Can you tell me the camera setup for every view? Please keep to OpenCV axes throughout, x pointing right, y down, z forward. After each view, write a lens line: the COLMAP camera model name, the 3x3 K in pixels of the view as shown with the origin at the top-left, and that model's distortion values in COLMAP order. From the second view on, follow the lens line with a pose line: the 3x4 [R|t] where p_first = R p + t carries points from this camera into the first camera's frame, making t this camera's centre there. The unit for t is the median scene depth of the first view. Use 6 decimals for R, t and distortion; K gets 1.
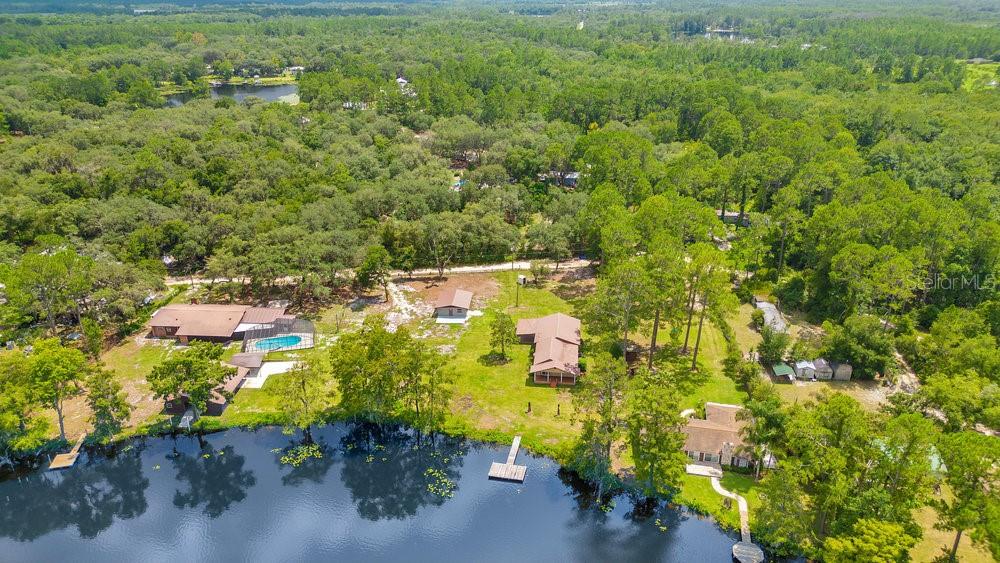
lens RADIAL K [[697.3, 0, 500.0], [0, 697.3, 281.5], [0, 0, 1]] dist [0.071257, -0.078213]
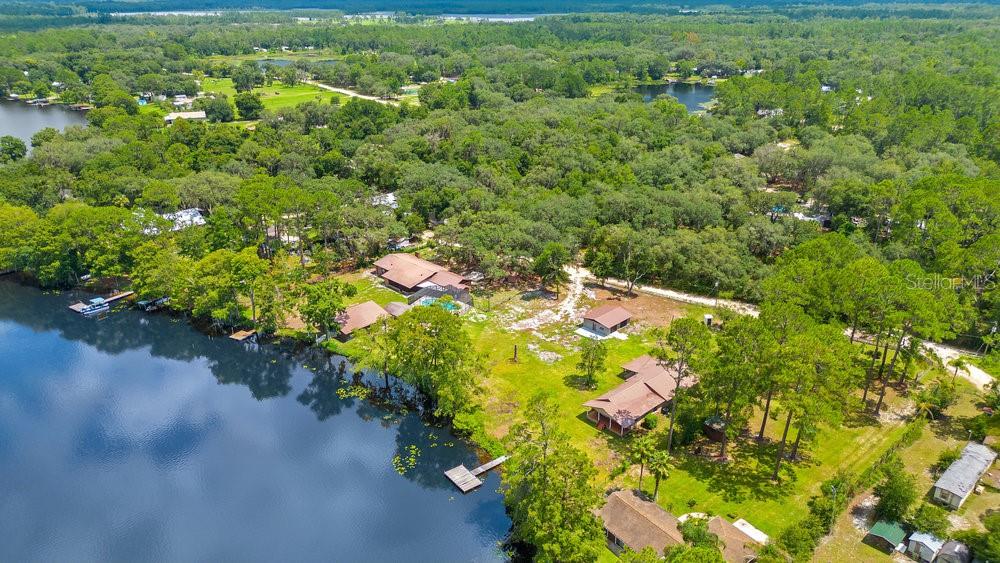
lens RADIAL K [[697.3, 0, 500.0], [0, 697.3, 281.5], [0, 0, 1]] dist [0.071257, -0.078213]
pose [[0.754631, 0.252103, -0.605786, 0.384602], [-0.252680, 0.963695, 0.086285, -0.063393], [0.605546, 0.087956, 0.790935, 0.147884]]
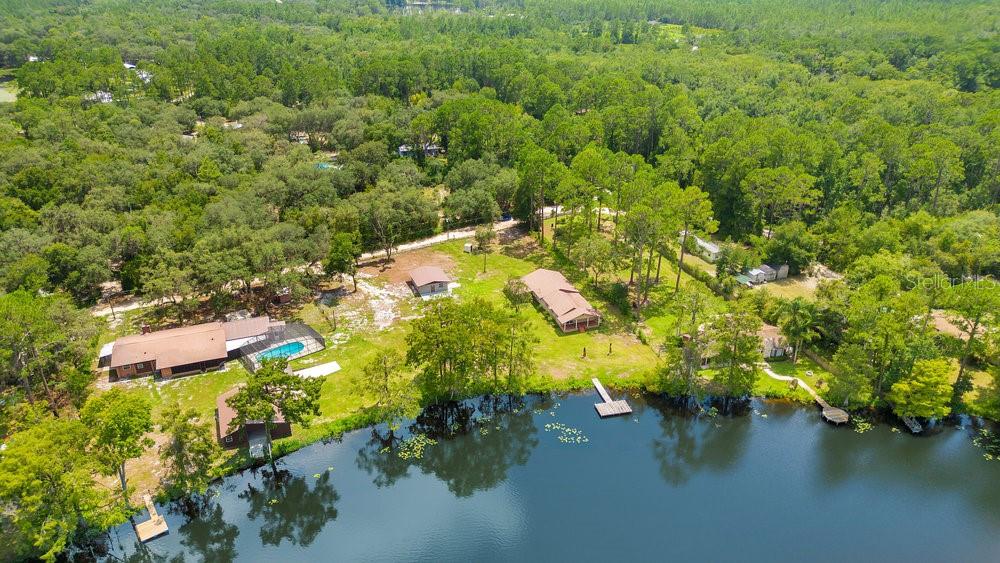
lens RADIAL K [[697.3, 0, 500.0], [0, 697.3, 281.5], [0, 0, 1]] dist [0.071257, -0.078213]
pose [[0.906953, -0.178527, 0.381529, -0.347172], [0.166619, 0.983921, 0.064322, -0.012682], [-0.386878, 0.005233, 0.922116, 0.048192]]
